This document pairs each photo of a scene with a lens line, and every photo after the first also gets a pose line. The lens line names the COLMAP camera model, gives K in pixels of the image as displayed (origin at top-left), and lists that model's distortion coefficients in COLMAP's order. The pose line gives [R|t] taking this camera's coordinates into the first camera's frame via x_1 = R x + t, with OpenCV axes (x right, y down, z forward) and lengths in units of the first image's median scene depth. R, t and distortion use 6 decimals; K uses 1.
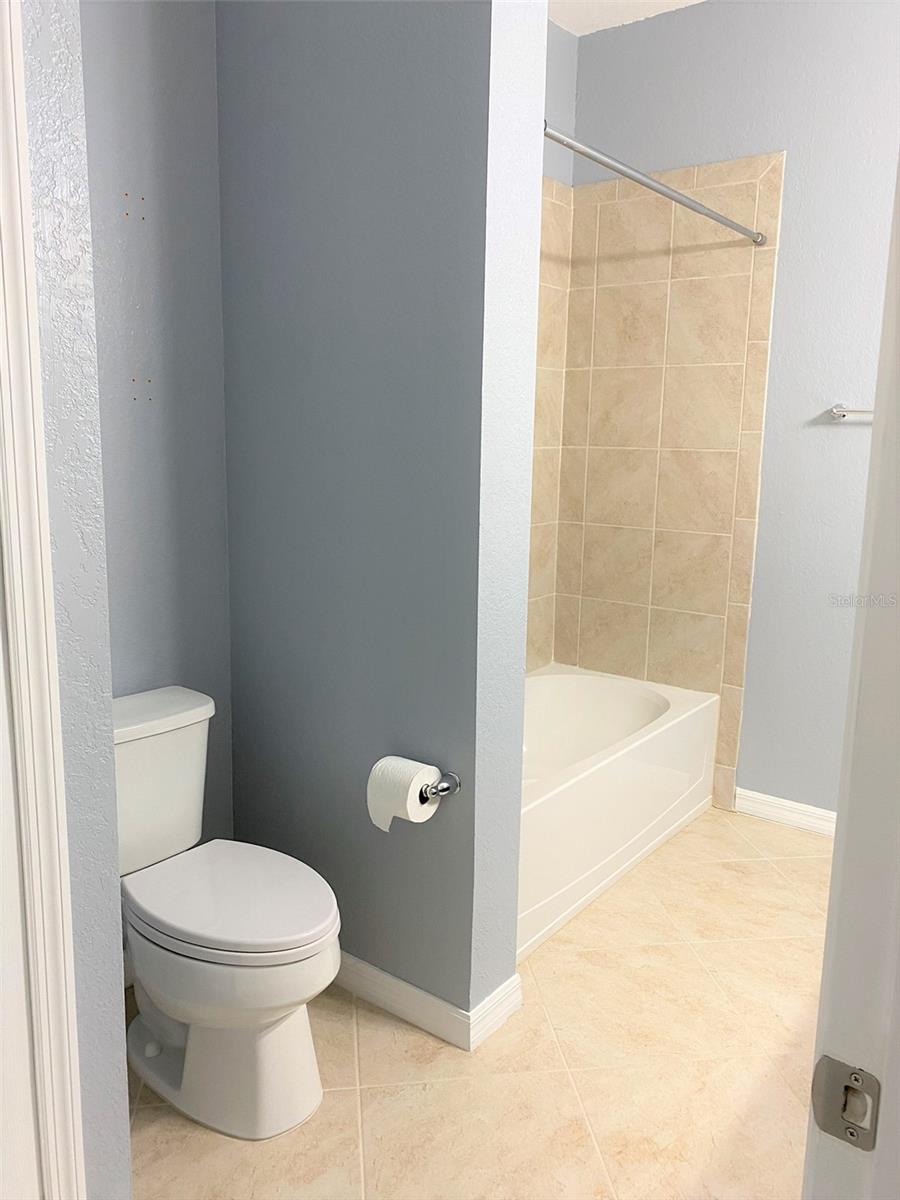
lens RADIAL K [[913.6, 0, 457.1], [0, 913.6, 598.3], [0, 0, 1]] dist [0.003790, 0.008773]
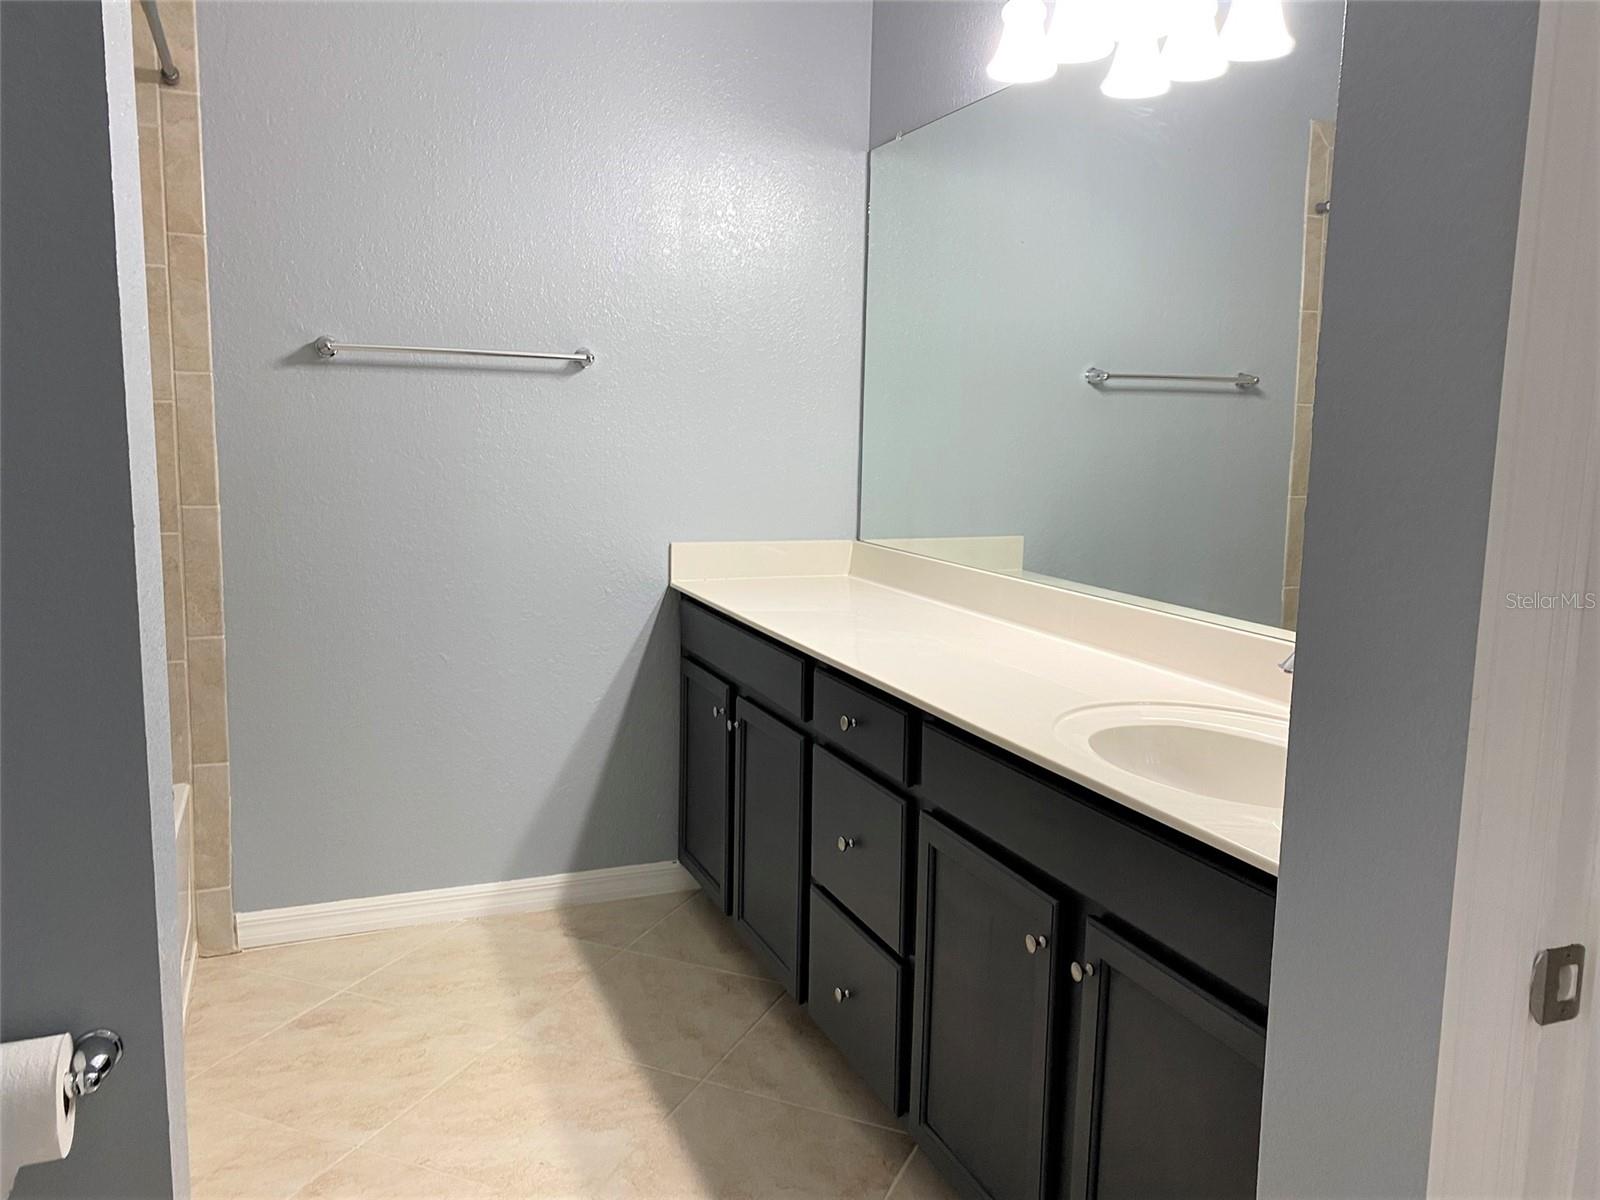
lens RADIAL K [[1218.1, 0, 806.1], [0, 1218.1, 598.5], [0, 0, 1]] dist [0.003790, 0.008773]
pose [[0.500237, -0.135804, 0.855173, -0.231750], [0.145950, 0.986718, 0.071320, -0.021781], [-0.853500, 0.089135, 0.513414, 0.199699]]
